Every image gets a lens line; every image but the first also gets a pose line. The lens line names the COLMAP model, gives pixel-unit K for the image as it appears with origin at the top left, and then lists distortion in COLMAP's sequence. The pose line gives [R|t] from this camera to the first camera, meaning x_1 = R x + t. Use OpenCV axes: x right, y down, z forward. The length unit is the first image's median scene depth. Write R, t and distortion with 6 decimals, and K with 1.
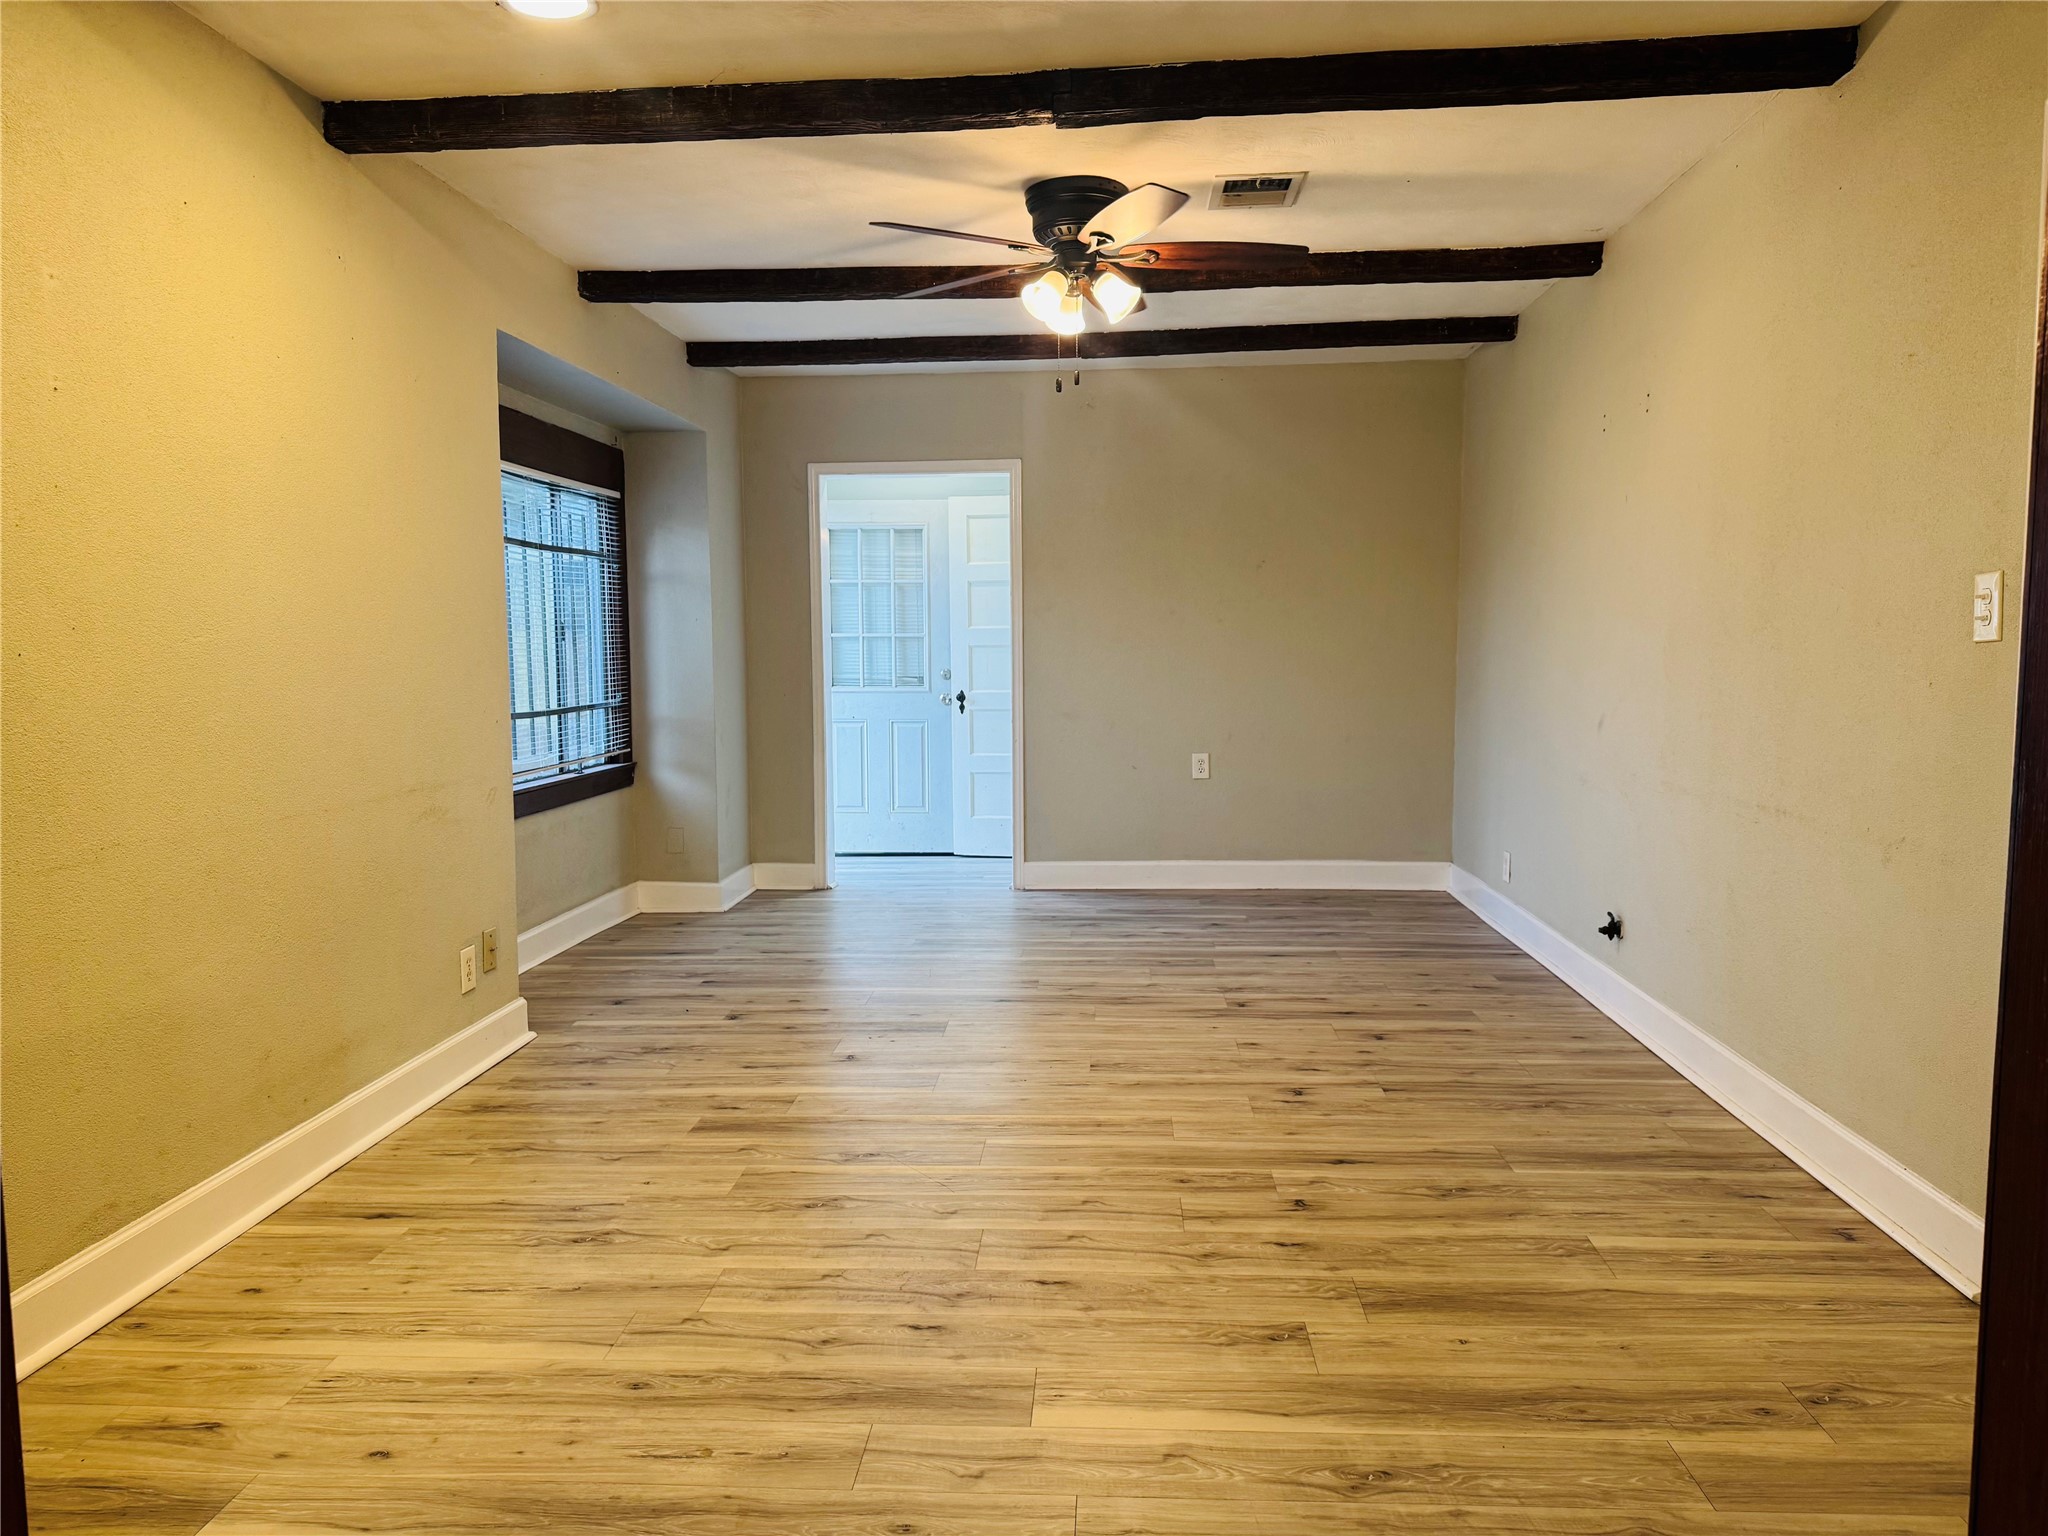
lens RADIAL K [[1430.9, 0, 1012.9], [0, 1430.9, 776.2], [0, 0, 1]] dist [0.116578, -0.183823]
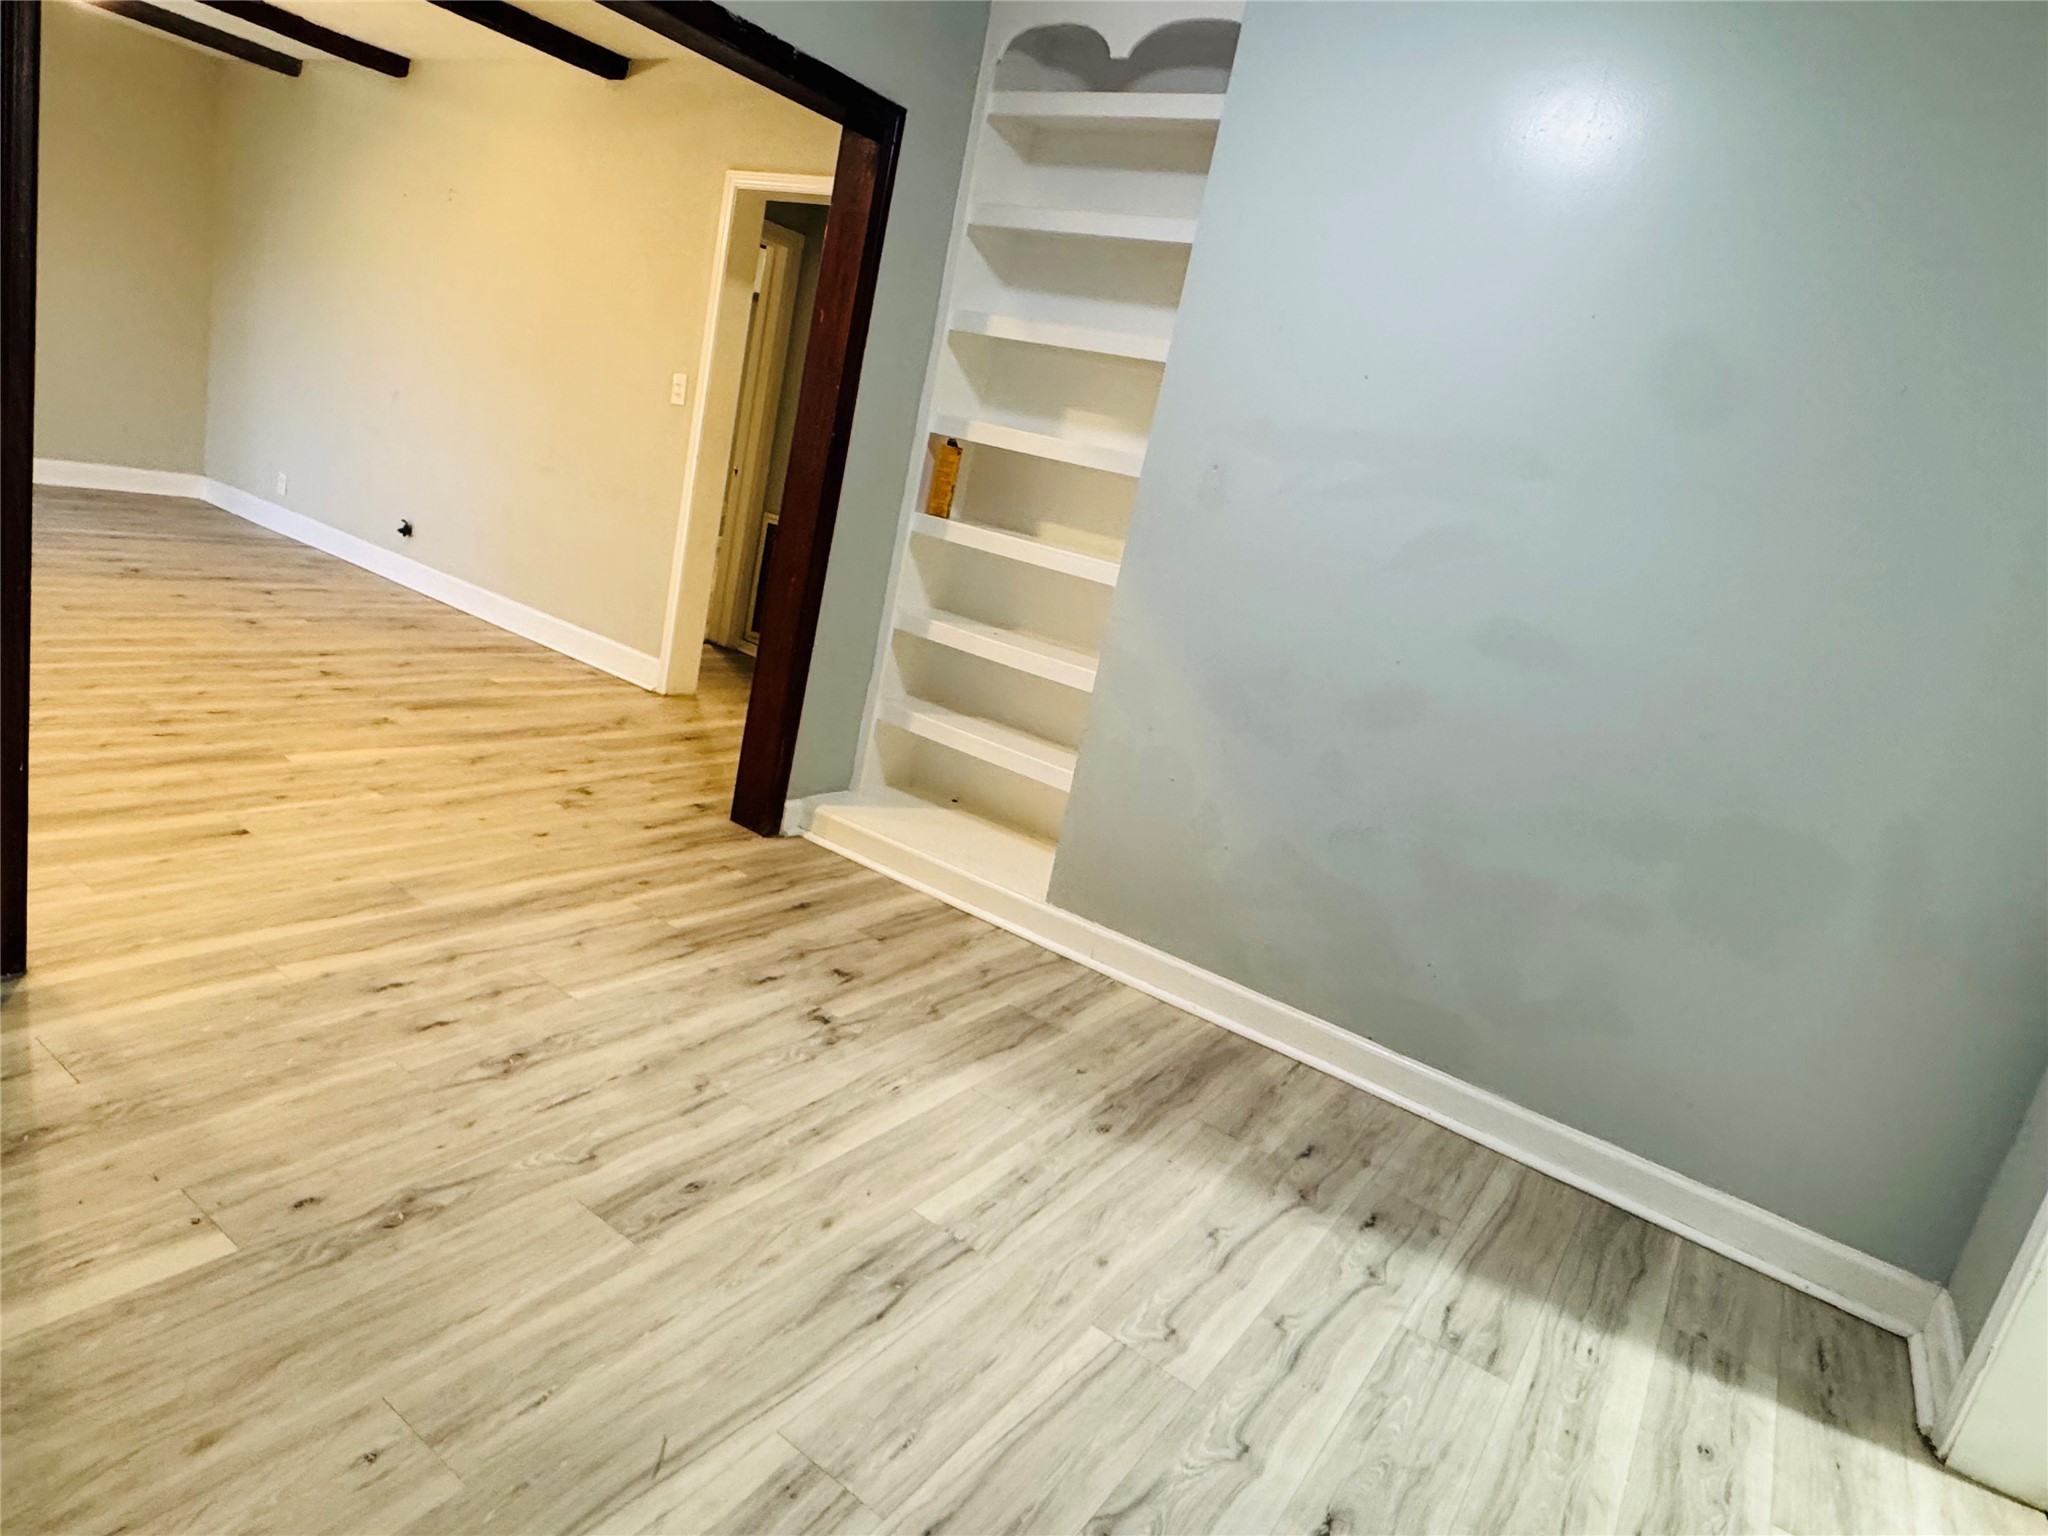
lens RADIAL K [[1206.4, 0, 1024.0], [0, 1206.4, 768.0], [0, 0, 1]] dist [0.001385, 0.000619]
pose [[0.492927, -0.098748, 0.864449, -0.487712], [-0.135035, 0.972817, 0.188127, 0.020268], [-0.859528, -0.209464, 0.466194, -0.300098]]
